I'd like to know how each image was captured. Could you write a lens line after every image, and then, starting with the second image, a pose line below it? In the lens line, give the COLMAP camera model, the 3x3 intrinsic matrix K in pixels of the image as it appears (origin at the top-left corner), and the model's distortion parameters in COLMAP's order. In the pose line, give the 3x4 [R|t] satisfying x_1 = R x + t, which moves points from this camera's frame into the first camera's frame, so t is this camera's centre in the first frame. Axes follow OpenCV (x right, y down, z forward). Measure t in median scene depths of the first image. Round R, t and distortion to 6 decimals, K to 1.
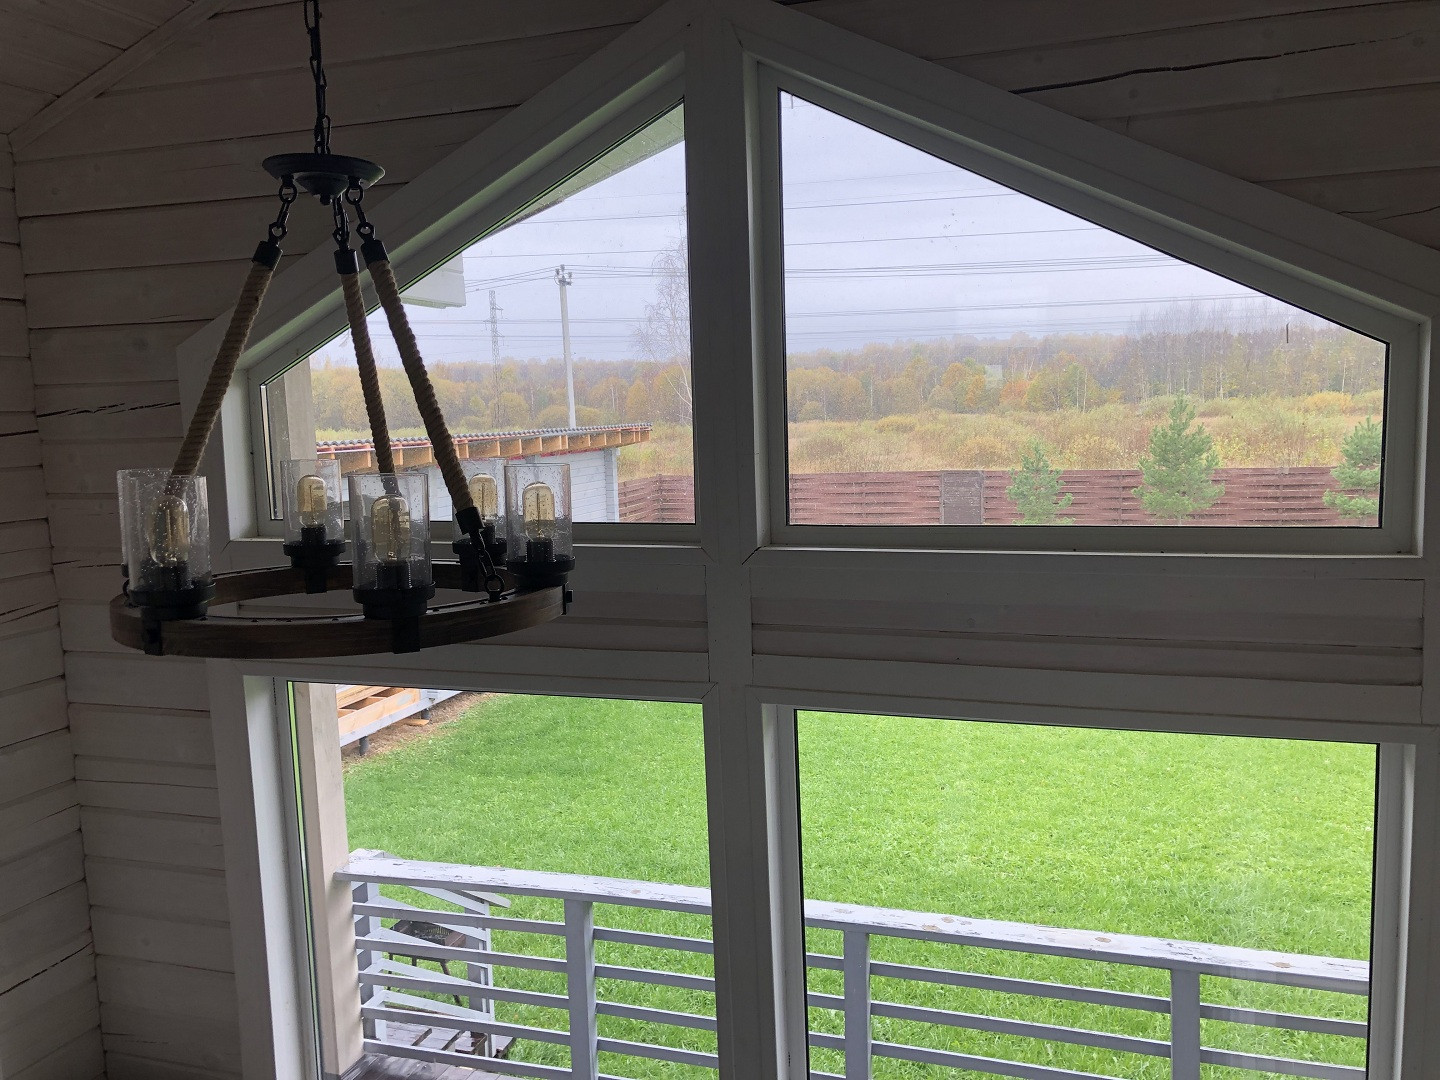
lens RADIAL K [[1178.3, 0, 708.6], [0, 1178.3, 543.9], [0, 0, 1]] dist [0.039926, -0.040383]
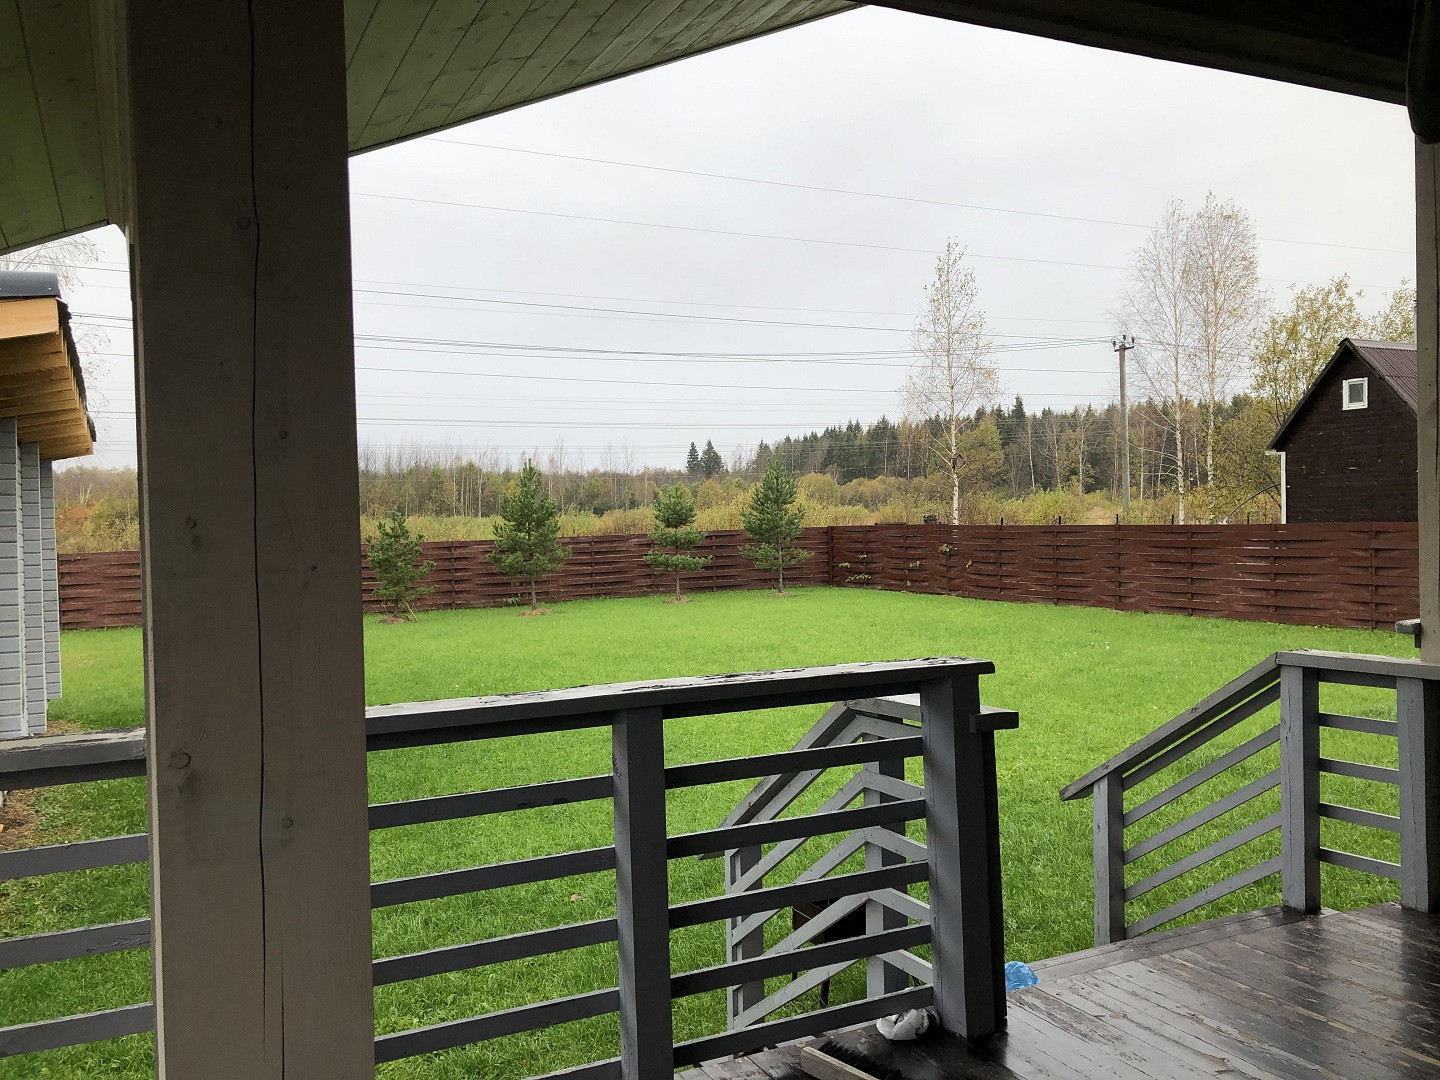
lens RADIAL K [[1178.3, 0, 731.5], [0, 1178.3, 560.8], [0, 0, 1]] dist [0.039926, -0.040383]
pose [[0.701683, -0.013526, 0.712361, -0.445904], [0.087613, 0.993870, -0.067428, 0.094764], [-0.707082, 0.109725, 0.698567, 0.296138]]
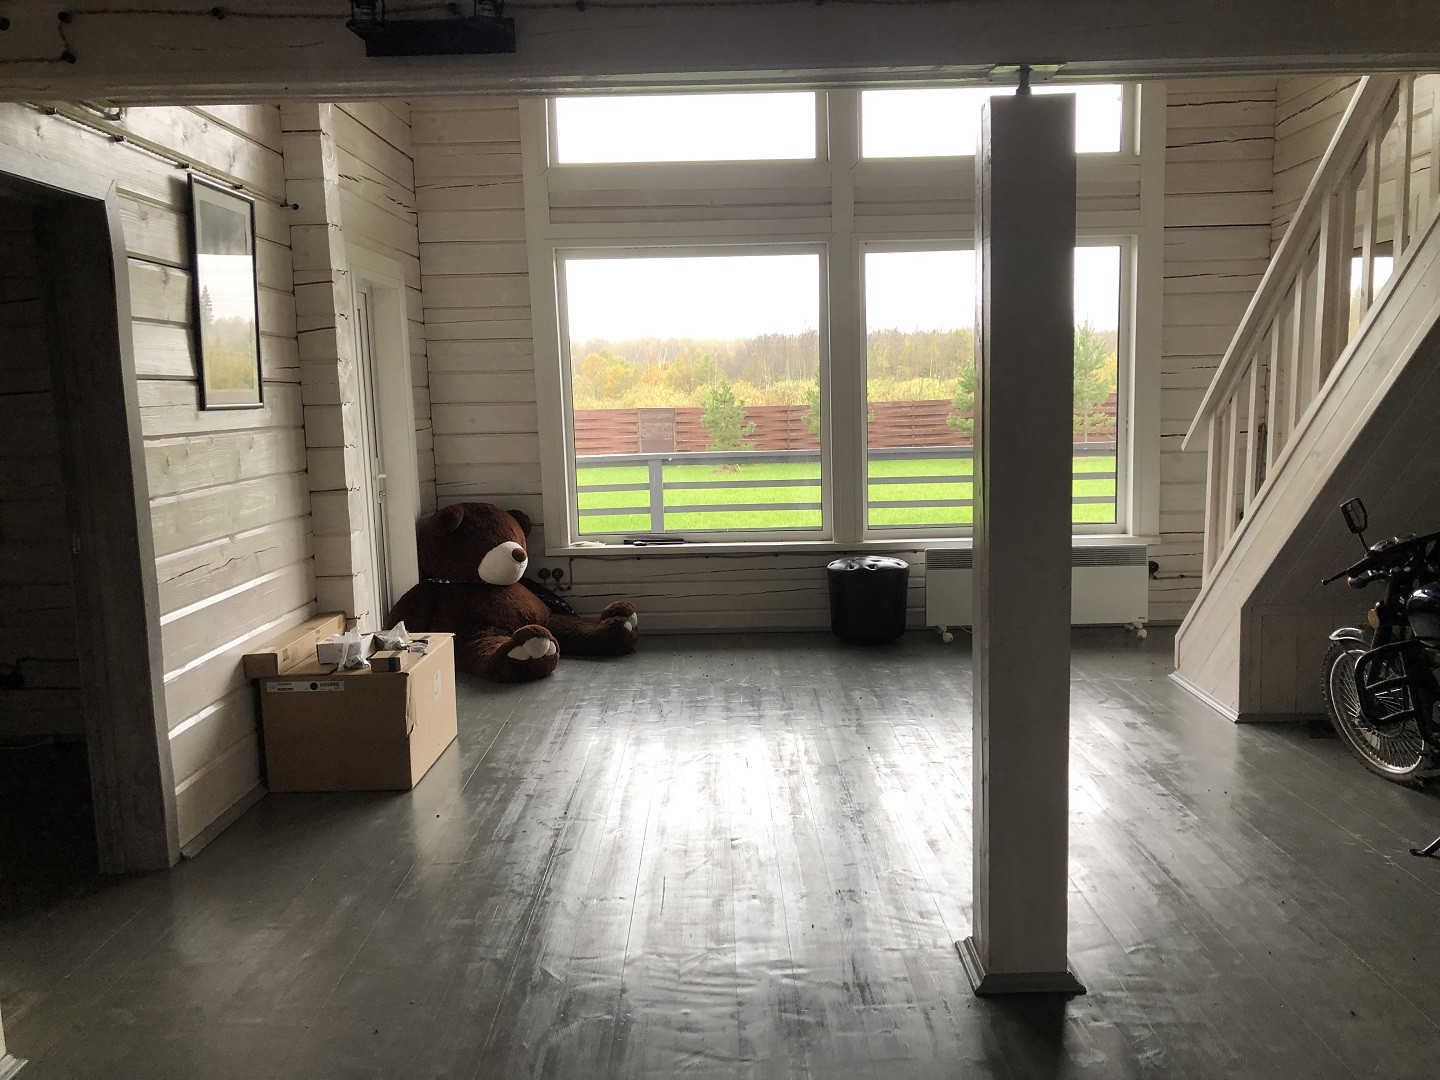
lens RADIAL K [[1178.3, 0, 720.8], [0, 1178.3, 544.7], [0, 0, 1]] dist [0.039926, -0.040383]
pose [[0.949863, -0.034483, 0.310759, -0.186576], [0.033655, 0.999401, 0.008028, 0.142228], [-0.310849, 0.002833, 0.950455, -0.193724]]
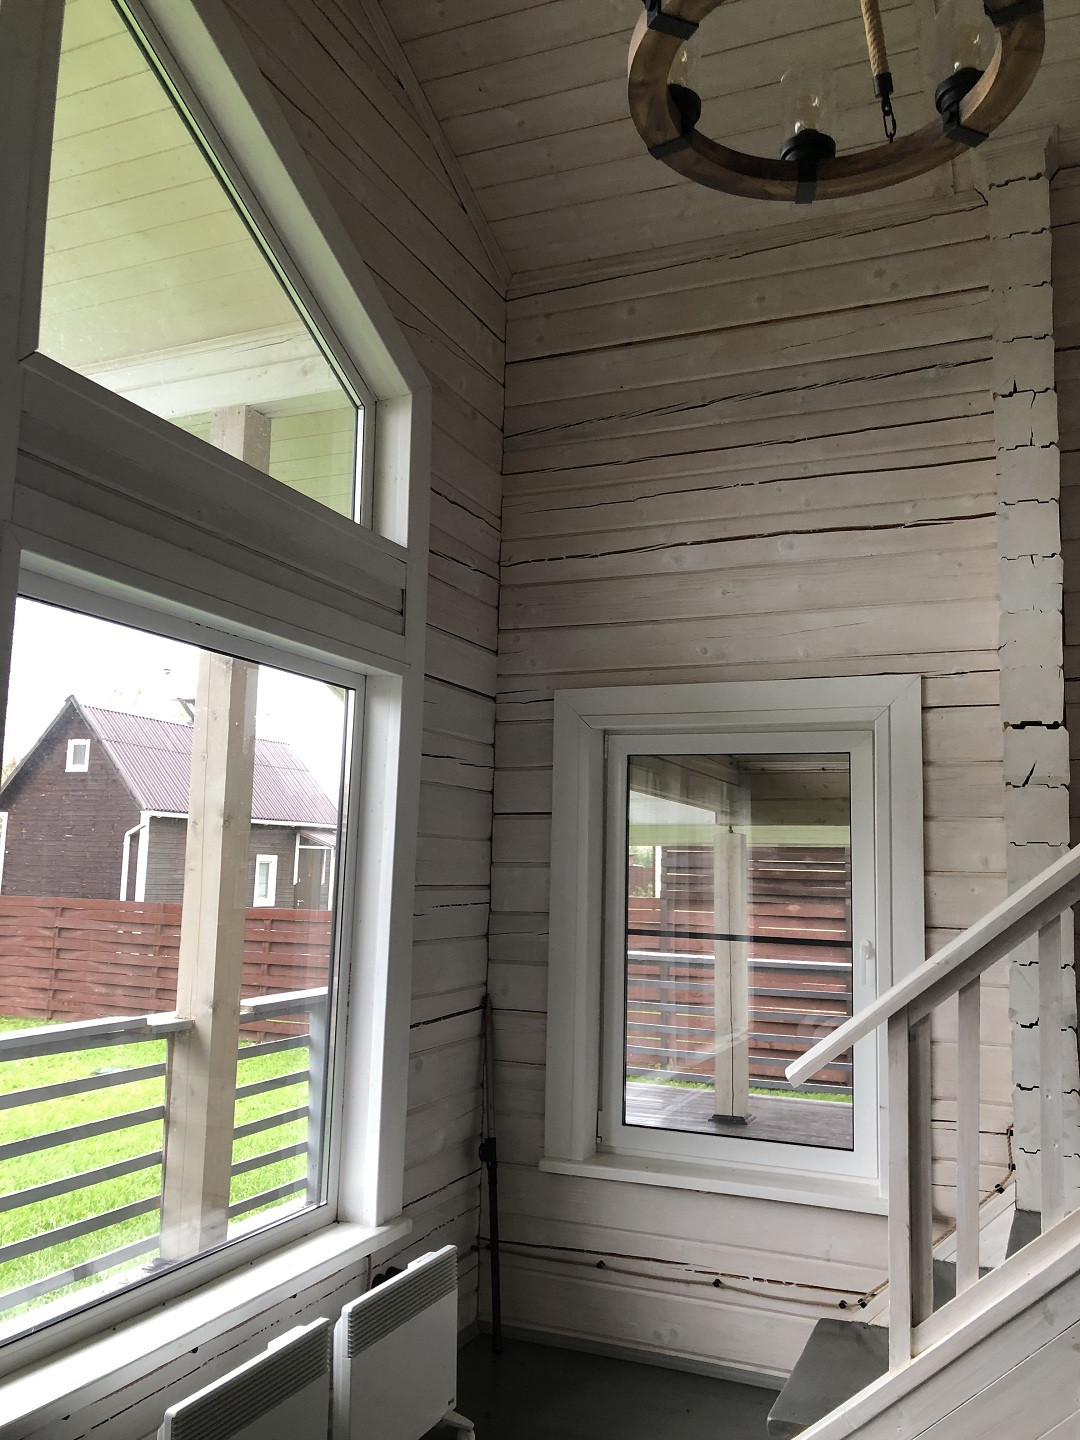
lens RADIAL K [[1178.3, 0, 528.6], [0, 1178.3, 704.3], [0, 0, 1]] dist [0.039926, -0.040383]
pose [[0.078695, 0.171203, 0.982088, -0.145308], [0.088365, 0.980067, -0.177932, 0.088188], [-0.992975, 0.100785, 0.061998, 0.141878]]
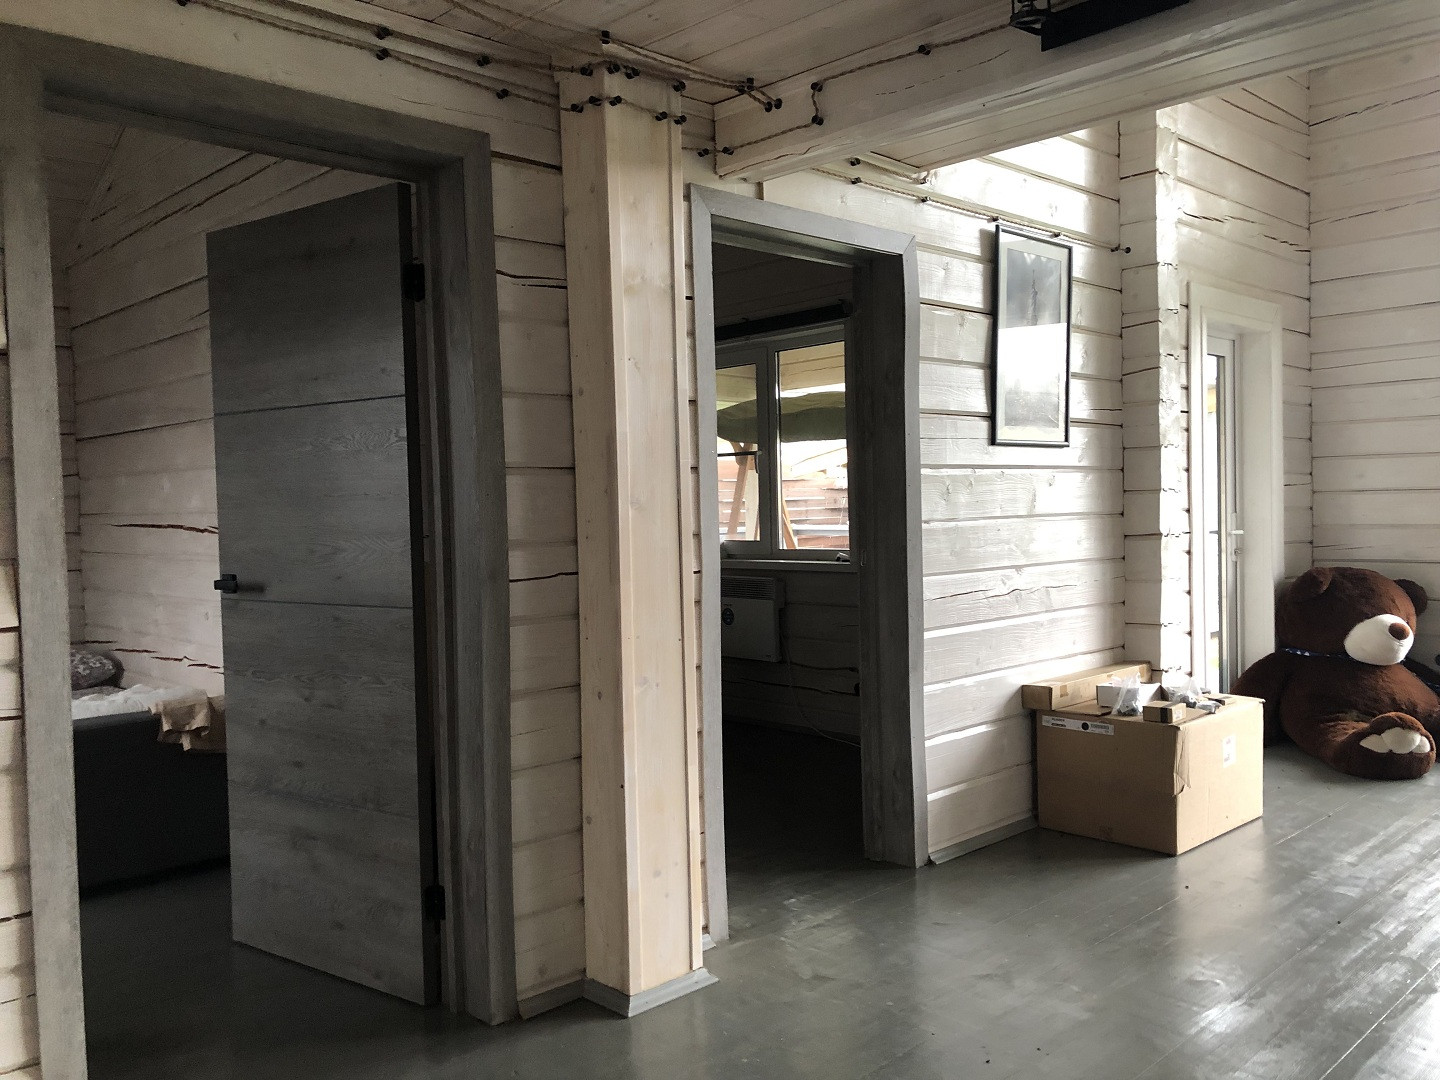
lens RADIAL K [[1178.3, 0, 735.9], [0, 1178.3, 539.1], [0, 0, 1]] dist [0.039926, -0.040383]
pose [[0.897490, 0.029223, -0.440066, -0.144033], [-0.060113, 0.996596, -0.056418, 0.152117], [0.436919, 0.077088, 0.896191, -0.180761]]
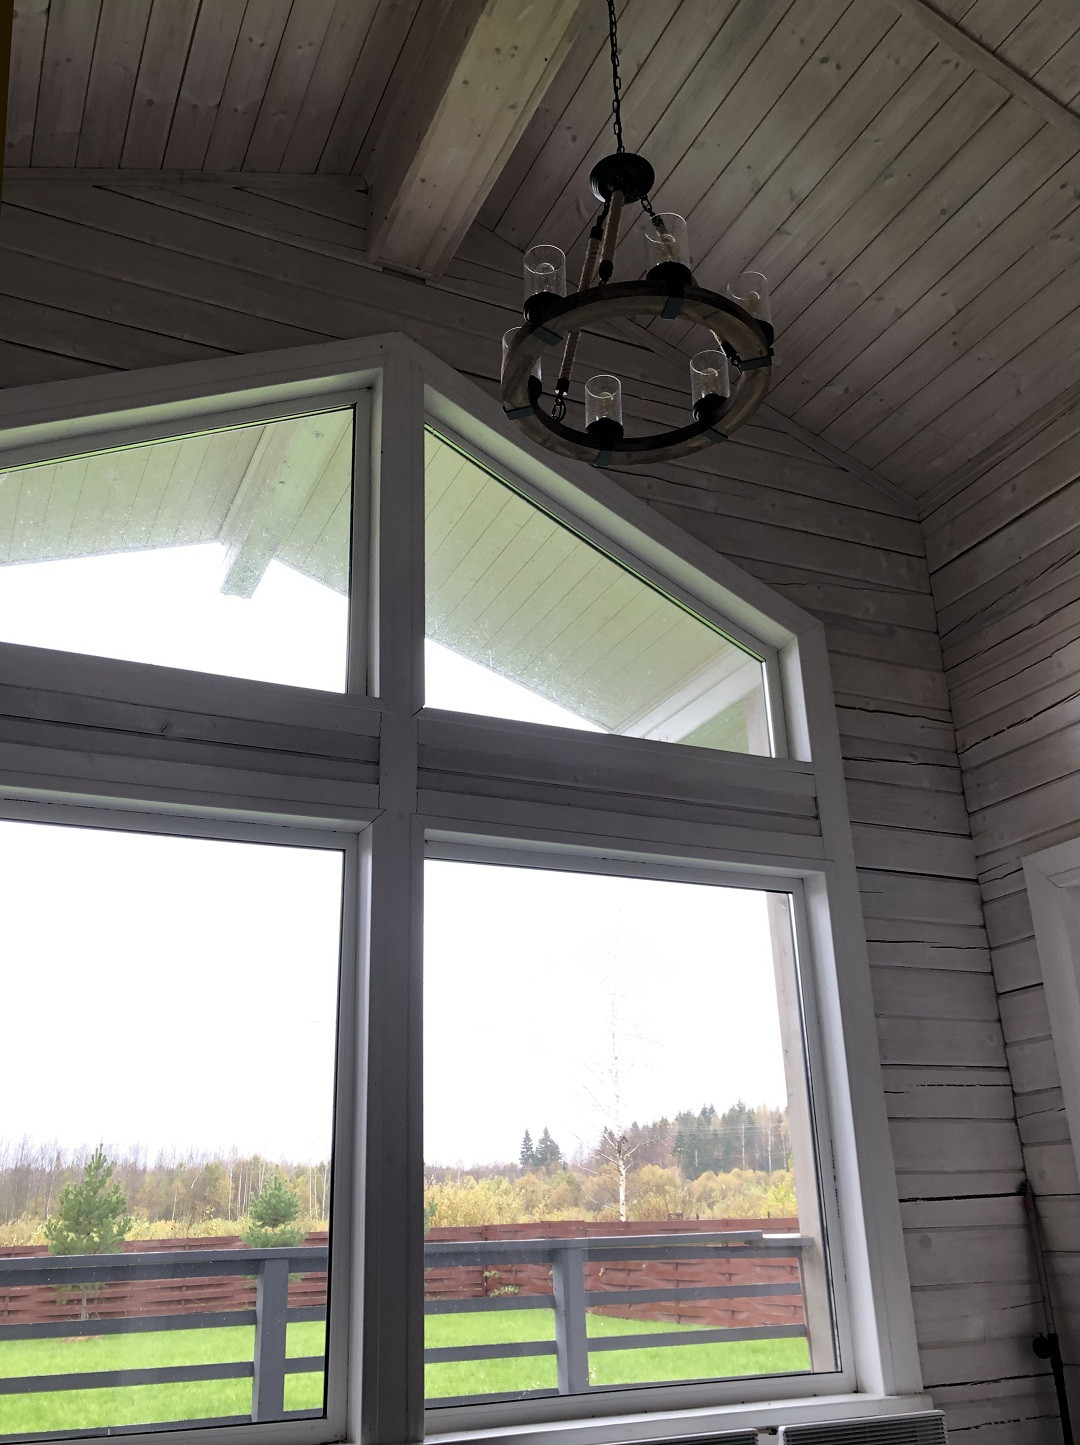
lens RADIAL K [[1268.1, 0, 546.7], [0, 1268.1, 720.7], [0, 0, 1]] dist [0.016418, -0.001673]
pose [[0.721751, 0.263263, 0.640132, -0.155226], [0.087719, 0.882593, -0.461881, 0.140193], [-0.686572, 0.389515, 0.613919, 0.023554]]
